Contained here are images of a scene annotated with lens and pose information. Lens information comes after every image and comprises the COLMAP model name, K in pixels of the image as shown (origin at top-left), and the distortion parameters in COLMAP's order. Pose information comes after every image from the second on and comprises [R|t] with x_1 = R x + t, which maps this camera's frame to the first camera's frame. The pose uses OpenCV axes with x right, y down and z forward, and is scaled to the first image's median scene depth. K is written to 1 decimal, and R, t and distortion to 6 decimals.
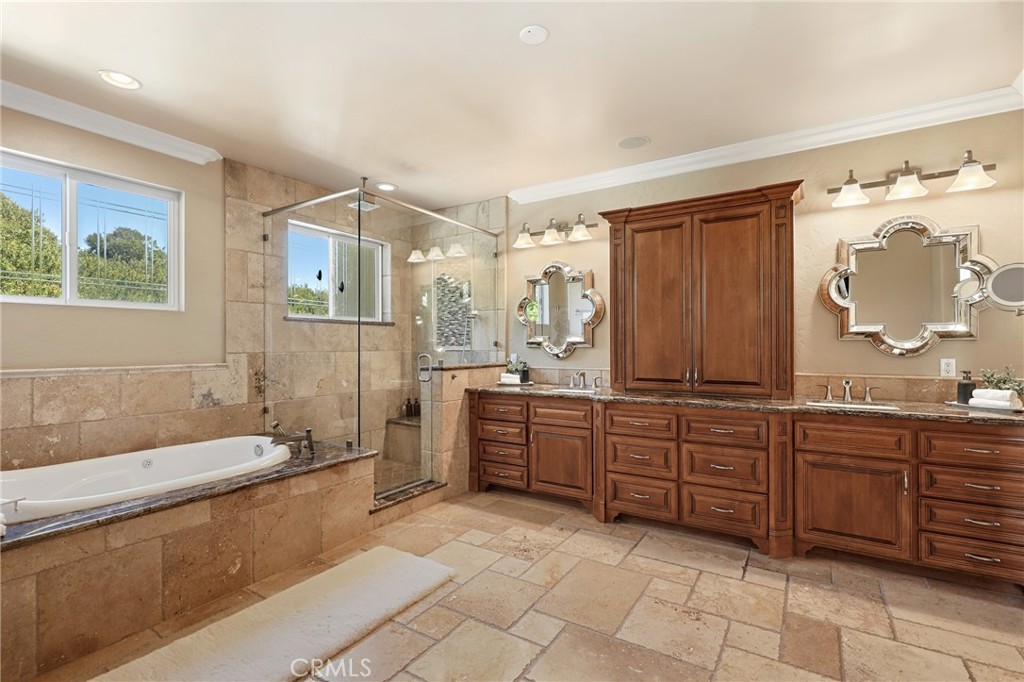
lens RADIAL K [[466.2, 0, 512.0], [0, 466.2, 341.0], [0, 0, 1]] dist [-0.001606, -0.000381]
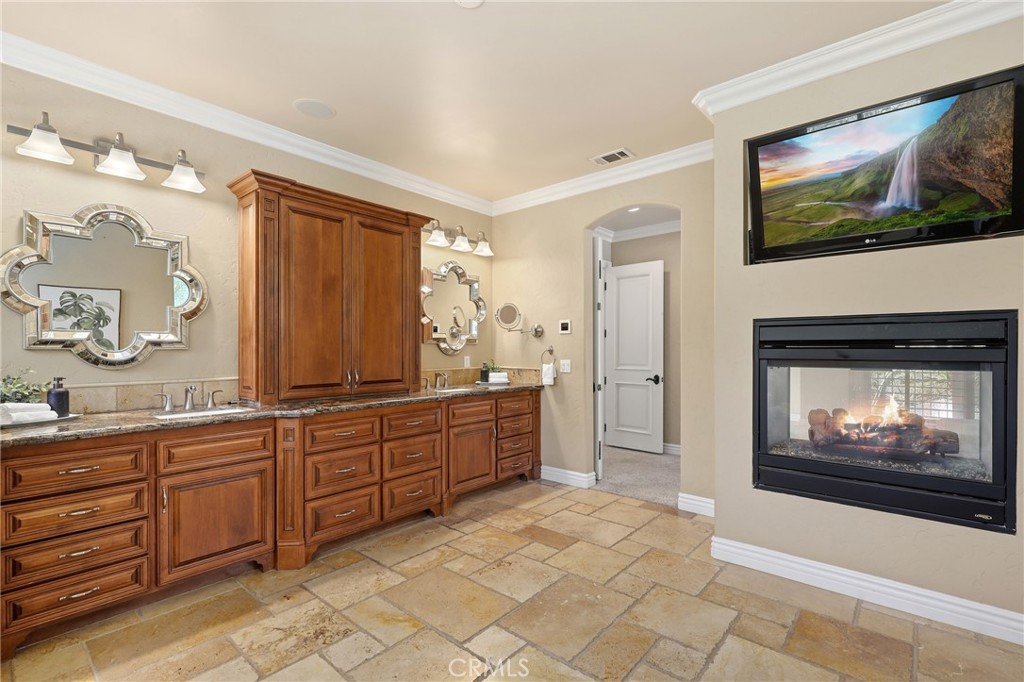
lens RADIAL K [[468.1, 0, 514.7], [0, 468.1, 351.8], [0, 0, 1]] dist [-0.000500, 0.000034]
pose [[0.138907, -0.001098, 0.990305, -0.572127], [-0.004154, 0.999990, 0.001691, 0.017050], [-0.990297, -0.004348, 0.138901, 0.550033]]
